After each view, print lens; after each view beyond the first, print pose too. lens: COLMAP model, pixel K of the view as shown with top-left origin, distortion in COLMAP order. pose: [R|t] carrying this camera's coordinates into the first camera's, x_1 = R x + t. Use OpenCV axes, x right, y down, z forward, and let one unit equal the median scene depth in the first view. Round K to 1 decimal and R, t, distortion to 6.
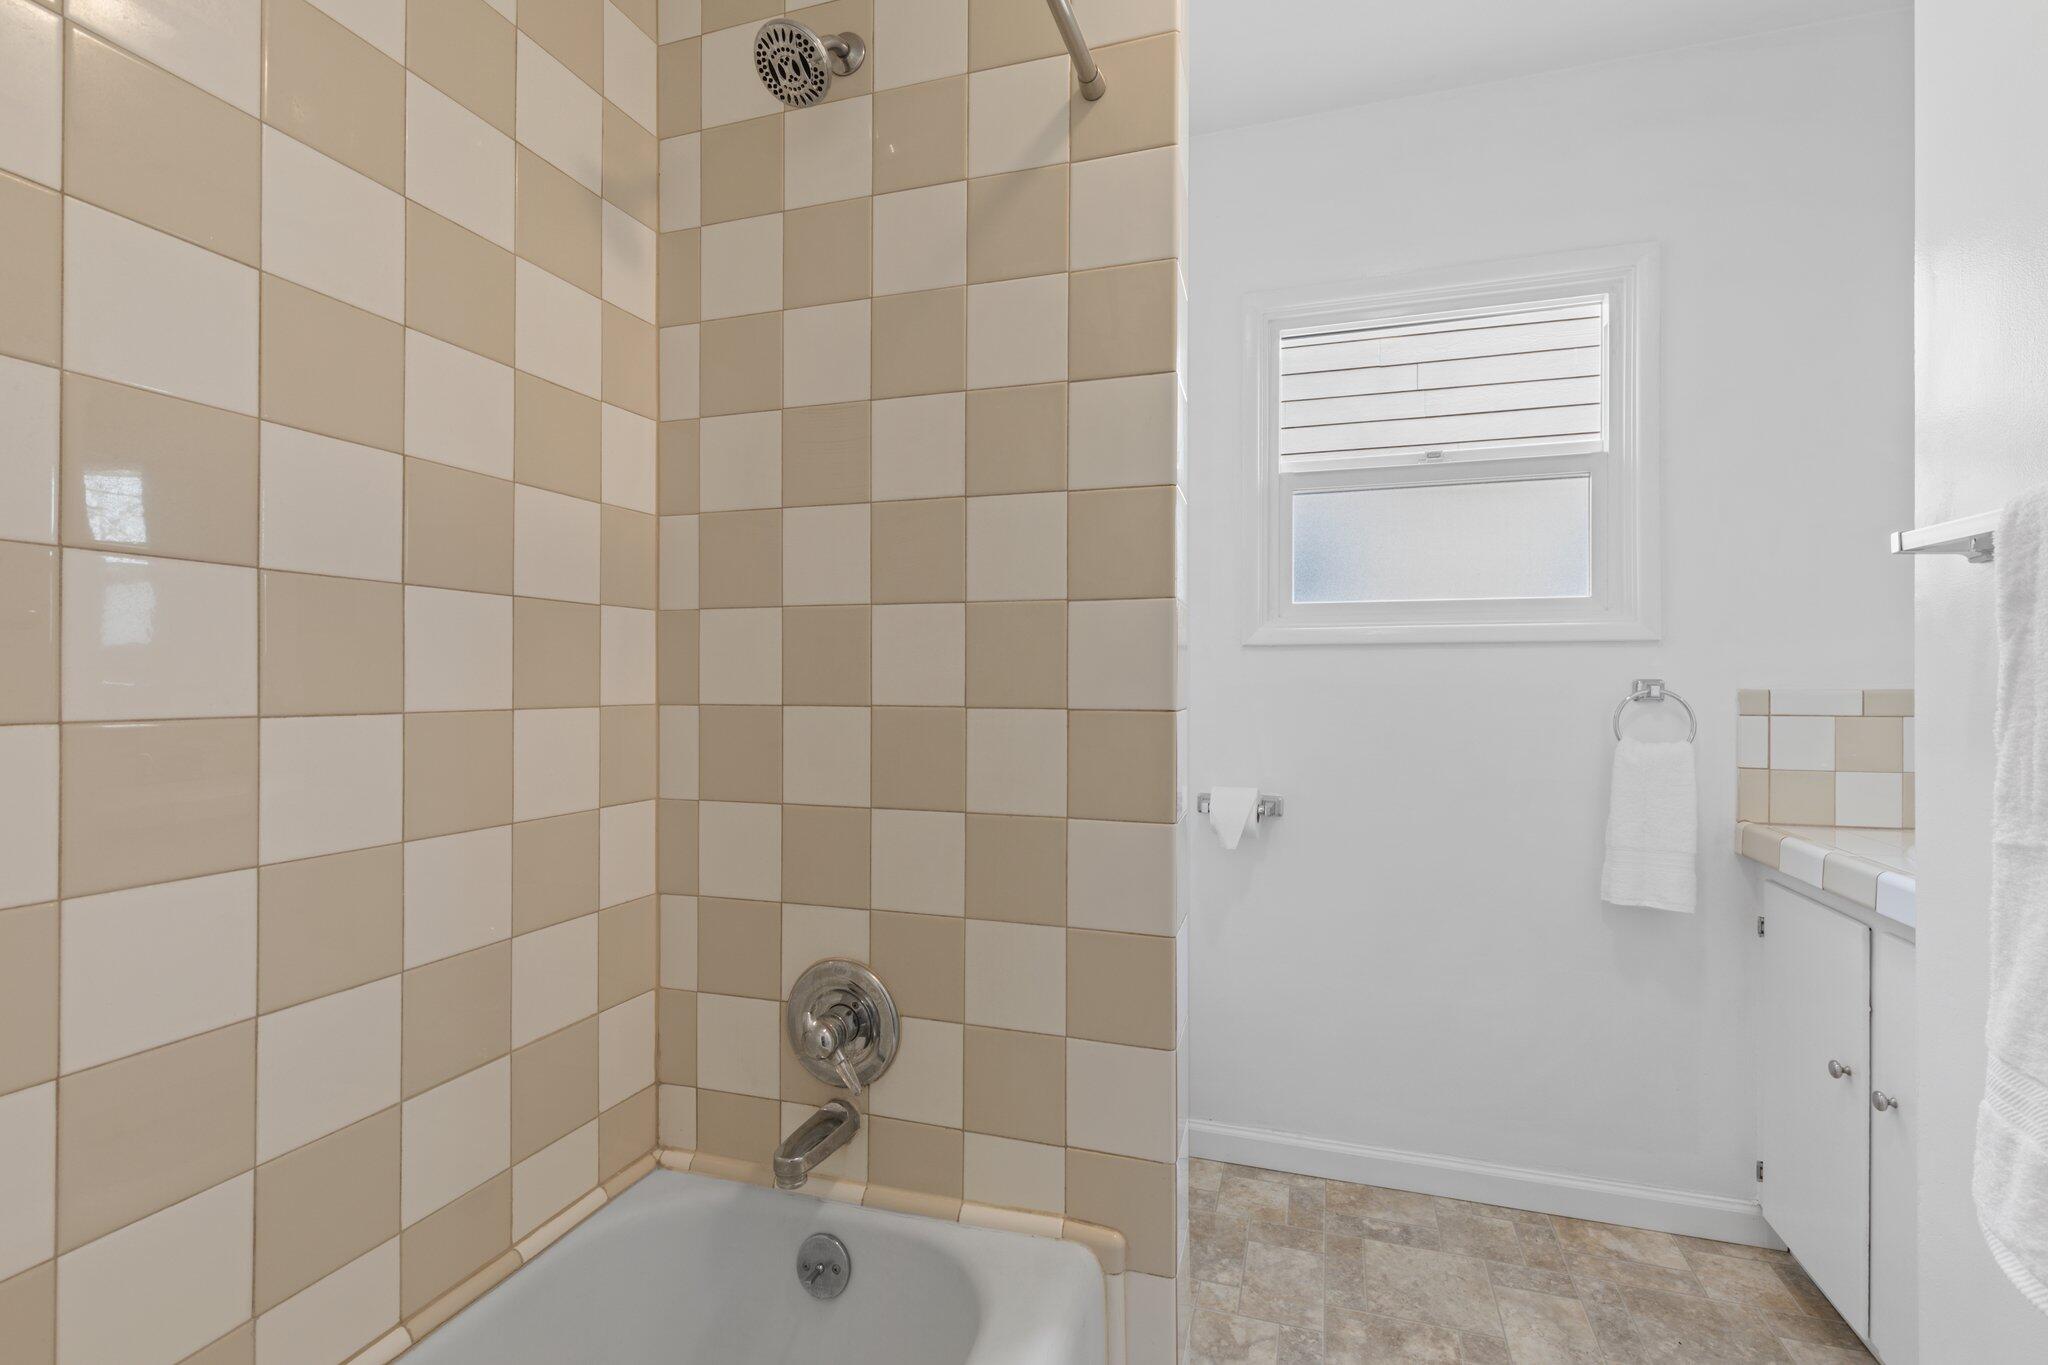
lens RADIAL K [[918.9, 0, 1035.8], [0, 918.9, 677.0], [0, 0, 1]] dist [0.006839, -0.000470]
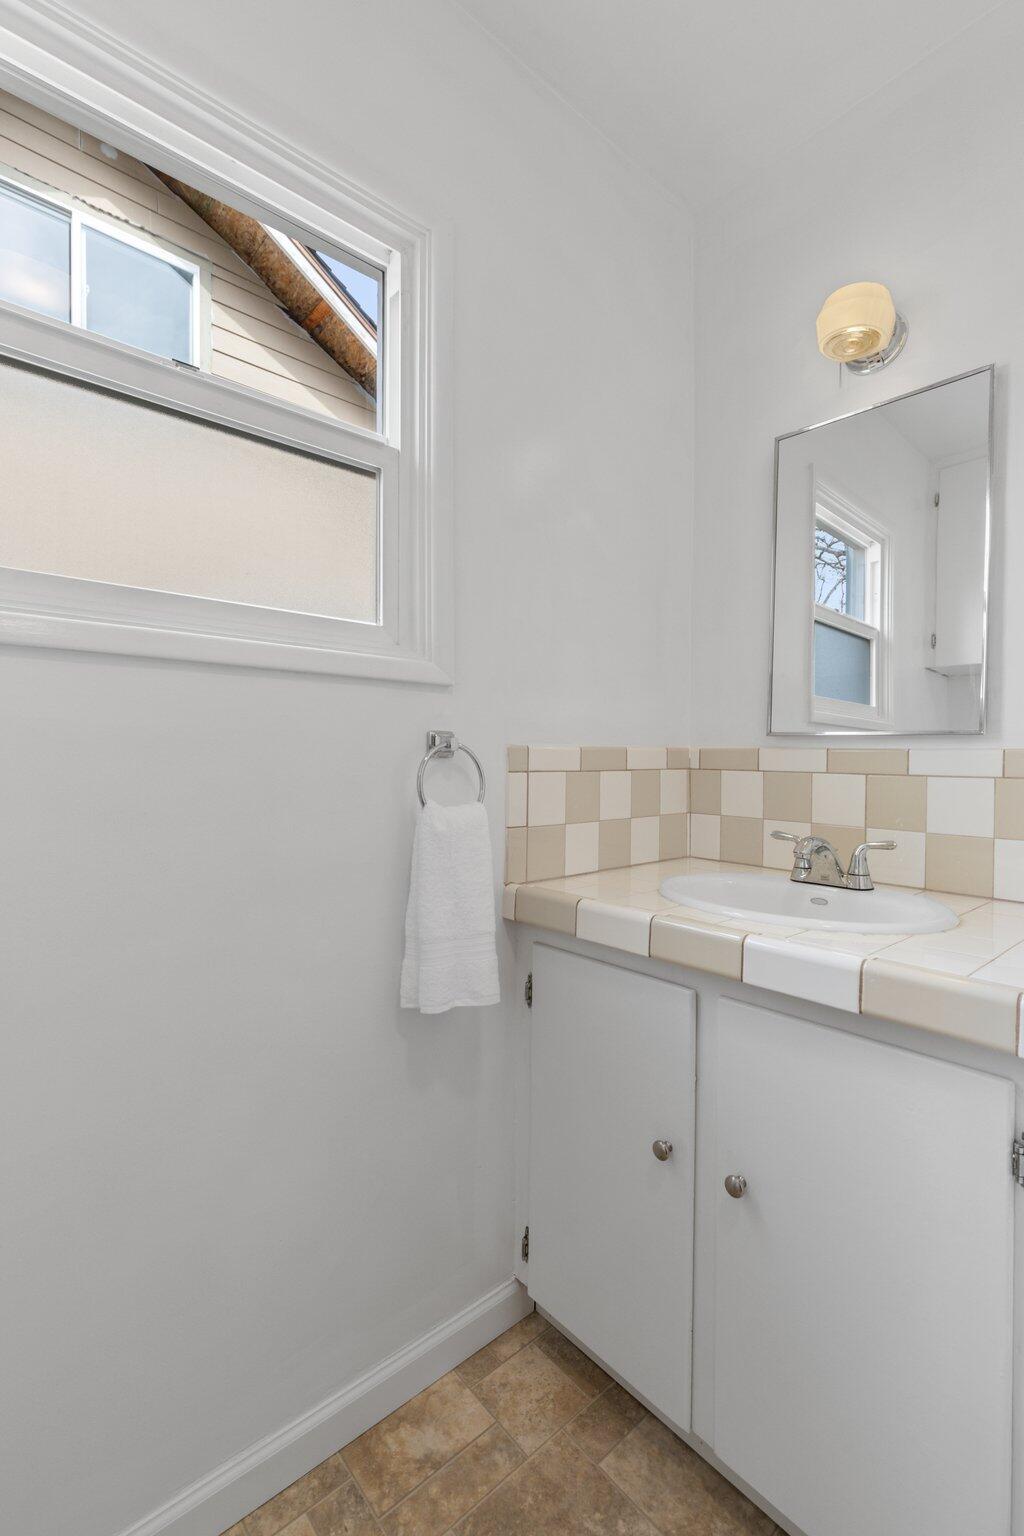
lens RADIAL K [[689.2, 0, 504.9], [0, 689.2, 763.7], [0, 0, 1]] dist [0.006839, -0.000470]
pose [[0.521943, 0.000688, 0.852980, 0.161197], [-0.007941, 0.999960, 0.004052, 0.030581], [-0.852943, -0.008889, 0.521928, 0.642495]]
